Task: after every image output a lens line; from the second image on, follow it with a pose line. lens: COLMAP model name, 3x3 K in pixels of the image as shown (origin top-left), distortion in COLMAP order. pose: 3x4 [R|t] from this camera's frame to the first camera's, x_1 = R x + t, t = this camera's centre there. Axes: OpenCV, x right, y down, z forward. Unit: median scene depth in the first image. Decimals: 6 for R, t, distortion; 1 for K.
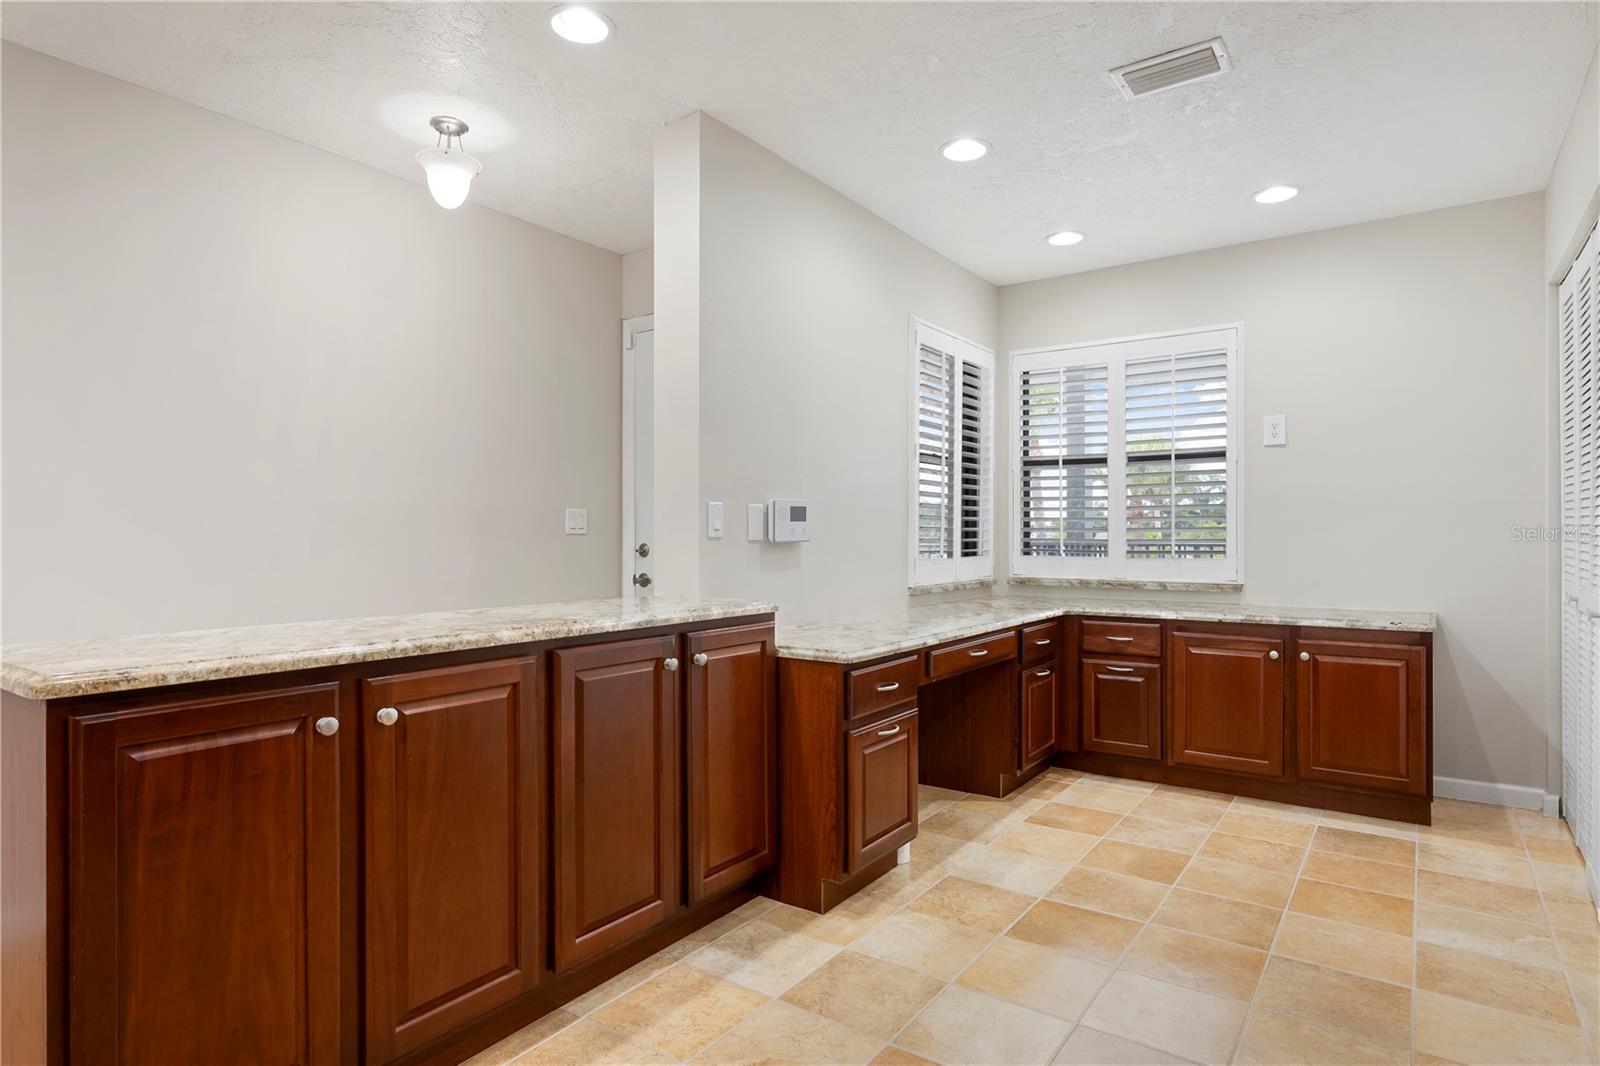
lens RADIAL K [[862.7, 0, 800.0], [0, 862.7, 533.0], [0, 0, 1]] dist [-0.002076, -0.000636]
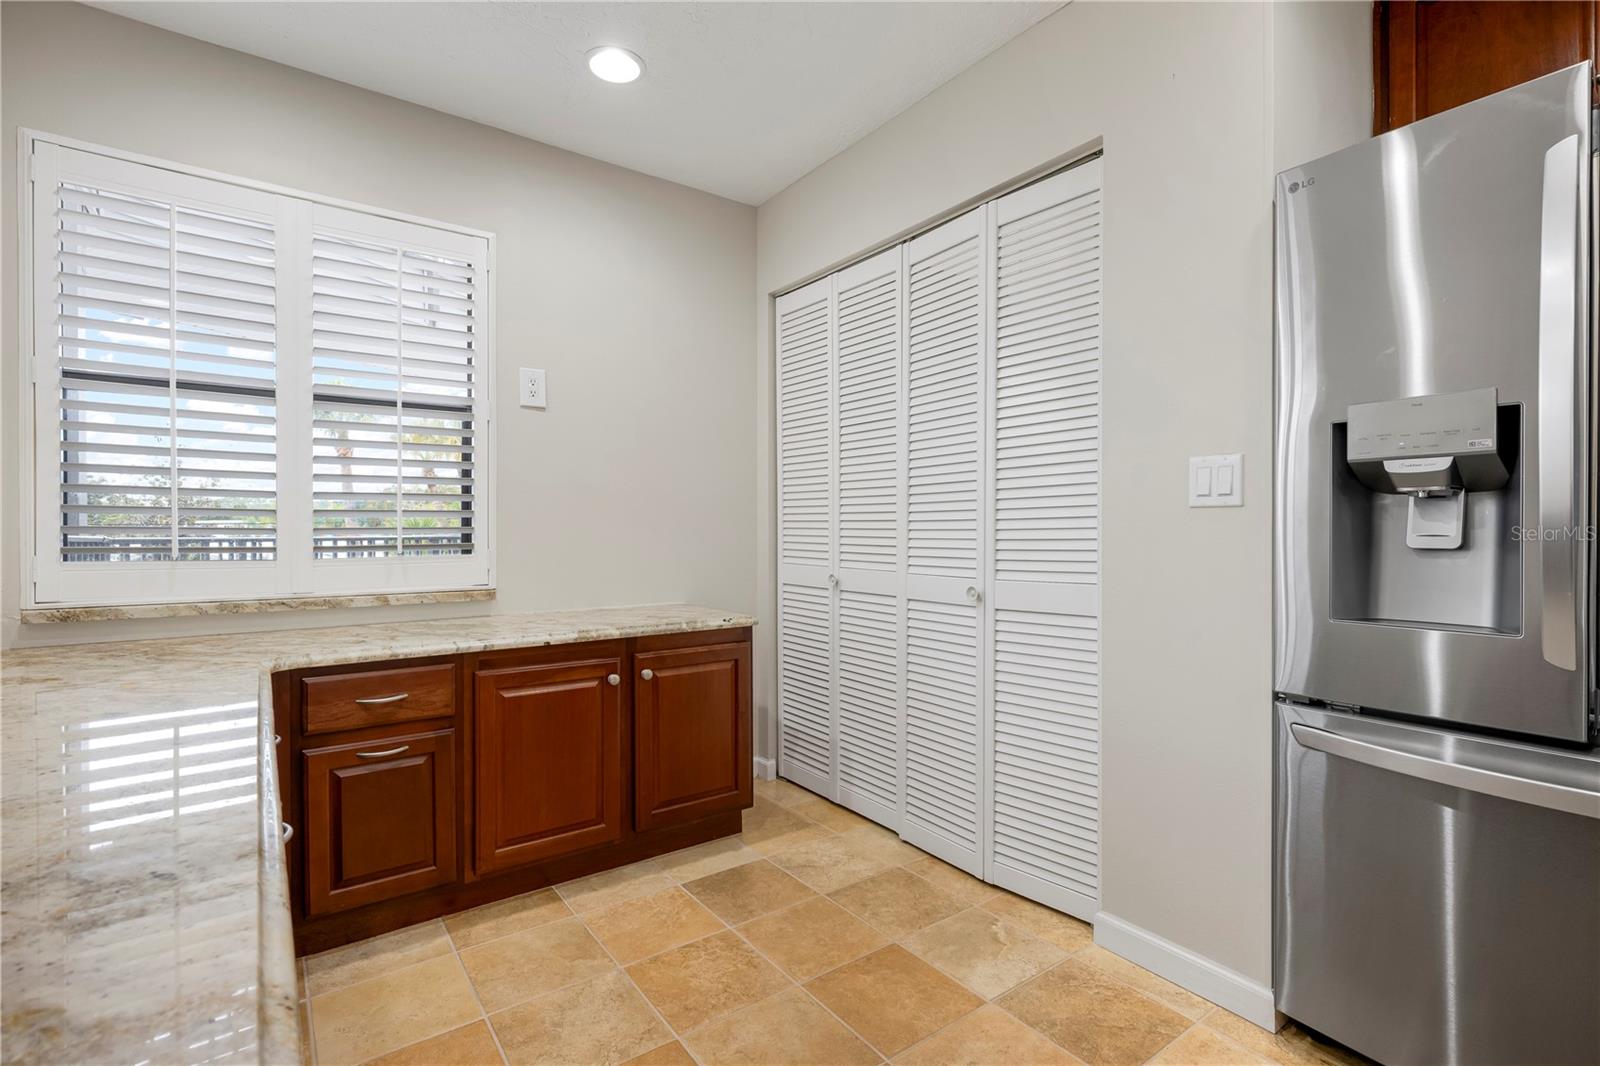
lens RADIAL K [[738.4, 0, 795.1], [0, 738.4, 535.4], [0, 0, 1]] dist [-0.002121, 0.000235]
pose [[0.311598, -0.004900, 0.950201, -0.009728], [0.000760, 0.999988, 0.004907, 0.011890], [-0.950214, -0.000806, 0.311598, 0.601410]]
